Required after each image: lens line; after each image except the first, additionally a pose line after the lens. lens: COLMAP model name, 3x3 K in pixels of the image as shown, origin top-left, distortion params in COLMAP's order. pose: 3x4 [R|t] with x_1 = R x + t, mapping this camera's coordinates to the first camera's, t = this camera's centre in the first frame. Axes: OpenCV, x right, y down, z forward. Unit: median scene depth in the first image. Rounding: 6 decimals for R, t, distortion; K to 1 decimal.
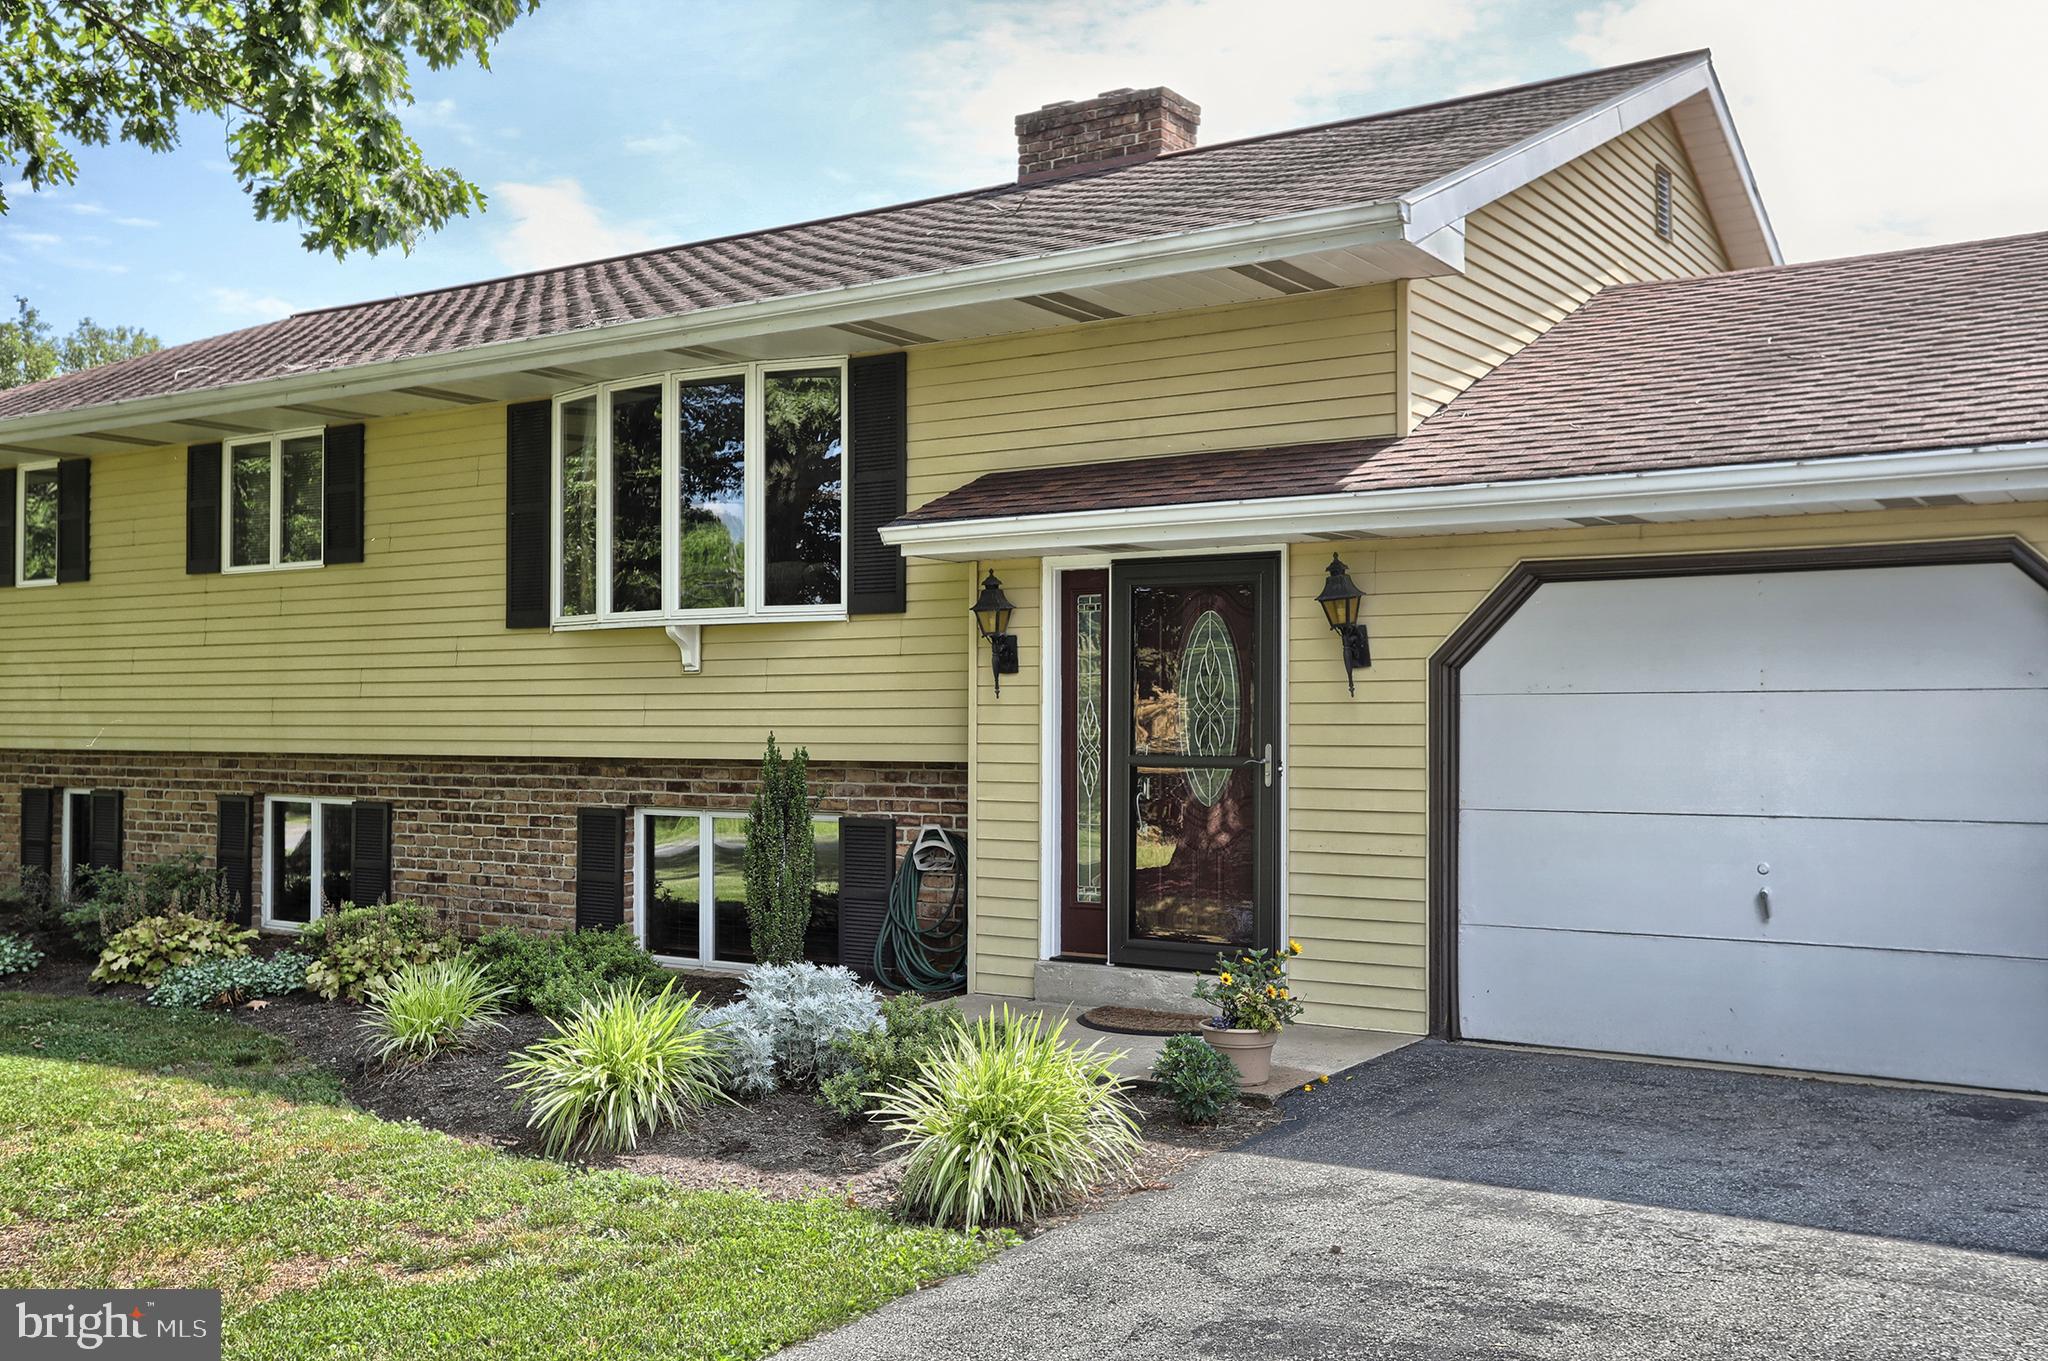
lens RADIAL K [[2015.4, 0, 1024.5], [0, 2015.4, 642.2], [0, 0, 1]] dist [0.015890, 0.003770]
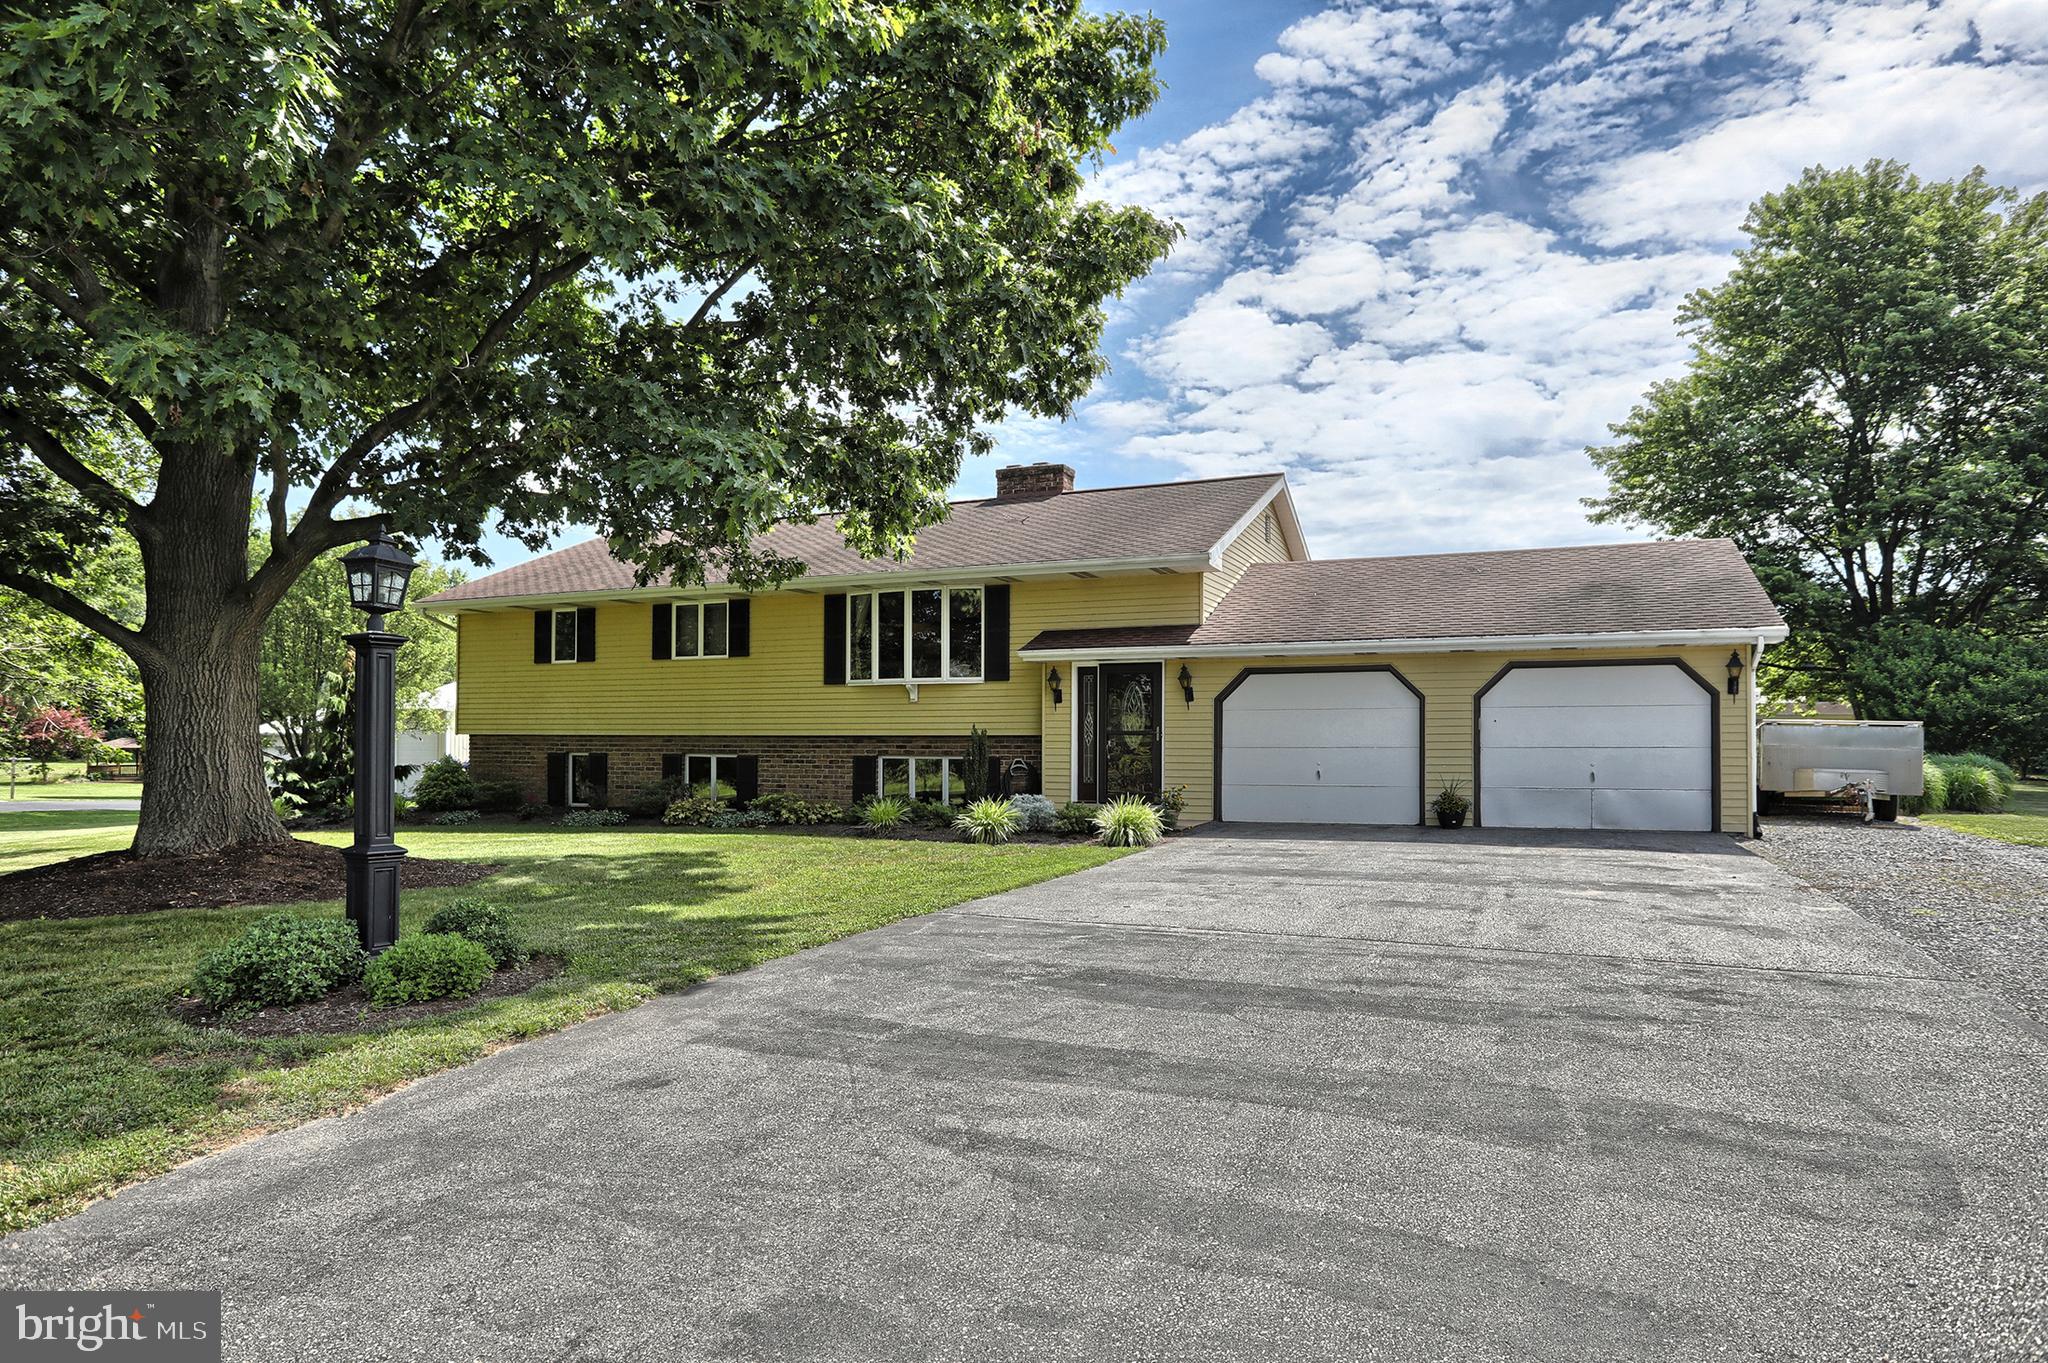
lens RADIAL K [[1203.2, 0, 1046.5], [0, 1203.2, 682.4], [0, 0, 1]] dist [-0.070280, 0.044368]
pose [[0.983156, 0.013600, 0.182262, -0.299864], [-0.011308, 0.999843, -0.013608, 0.009037], [-0.182419, 0.011318, 0.983156, -0.587358]]
